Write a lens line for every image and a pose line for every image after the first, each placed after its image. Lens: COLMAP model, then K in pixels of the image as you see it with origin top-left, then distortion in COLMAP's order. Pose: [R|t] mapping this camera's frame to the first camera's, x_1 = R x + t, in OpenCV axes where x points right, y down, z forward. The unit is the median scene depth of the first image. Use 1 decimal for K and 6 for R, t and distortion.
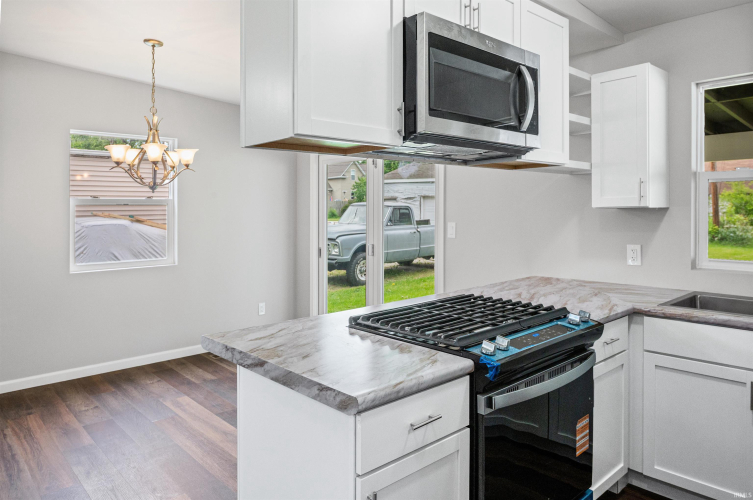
lens RADIAL K [[513.5, 0, 375.7], [0, 513.5, 214.5], [0, 0, 1]] dist [-0.002604, -0.001206]
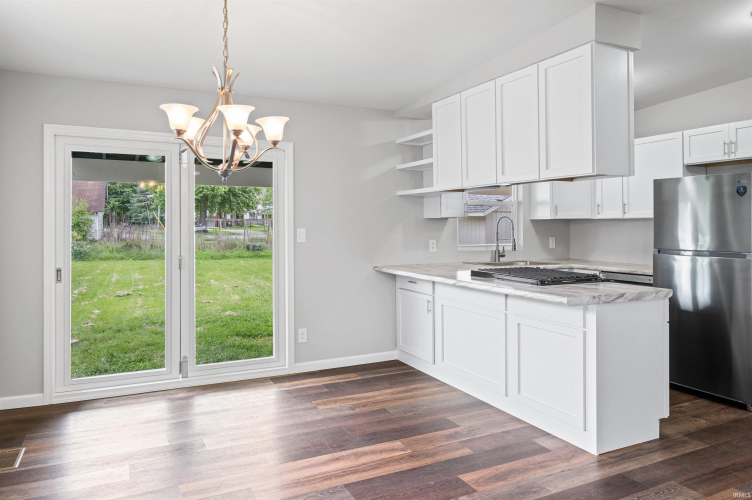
lens RADIAL K [[517.4, 0, 373.9], [0, 517.4, 227.3], [0, 0, 1]] dist [0.000486, 0.000552]
pose [[0.273816, 0.008330, 0.961746, -1.289415], [0.003595, 0.999947, -0.009684, 0.035847], [-0.961775, 0.006109, 0.273771, 0.773724]]
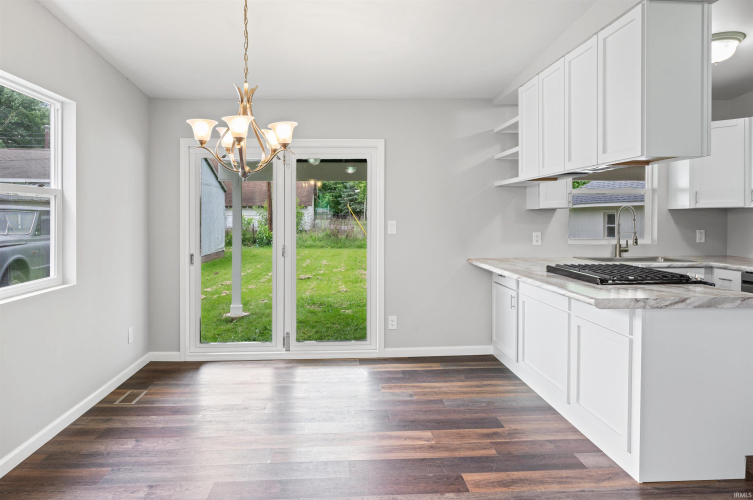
lens RADIAL K [[509.0, 0, 366.4], [0, 509.0, 228.8], [0, 0, 1]] dist [-0.001451, -0.000238]
pose [[0.627082, -0.010306, 0.778885, -1.147971], [0.004933, 0.999945, 0.009260, 0.033373], [-0.778937, -0.001965, 0.627099, 0.451219]]
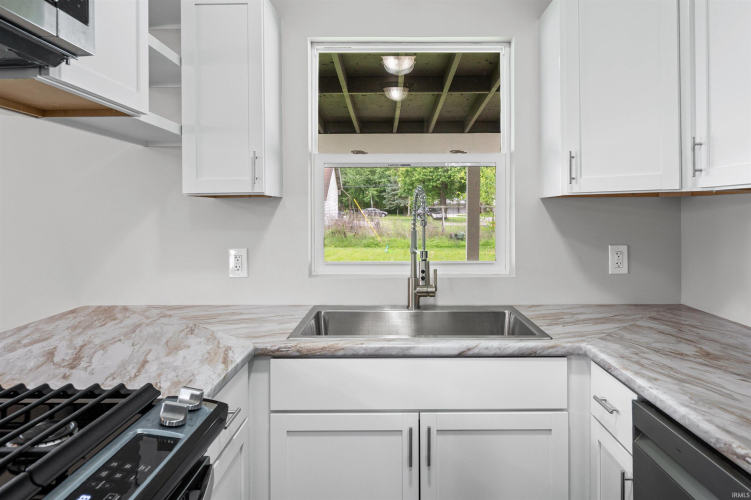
lens RADIAL K [[514.7, 0, 390.5], [0, 514.7, 220.4], [0, 0, 1]] dist [-0.002742, -0.001674]
pose [[0.674779, -0.001932, 0.738017, 0.124533], [0.001249, 0.999998, 0.001476, 0.019490], [-0.738019, -0.000075, 0.674780, 0.382450]]
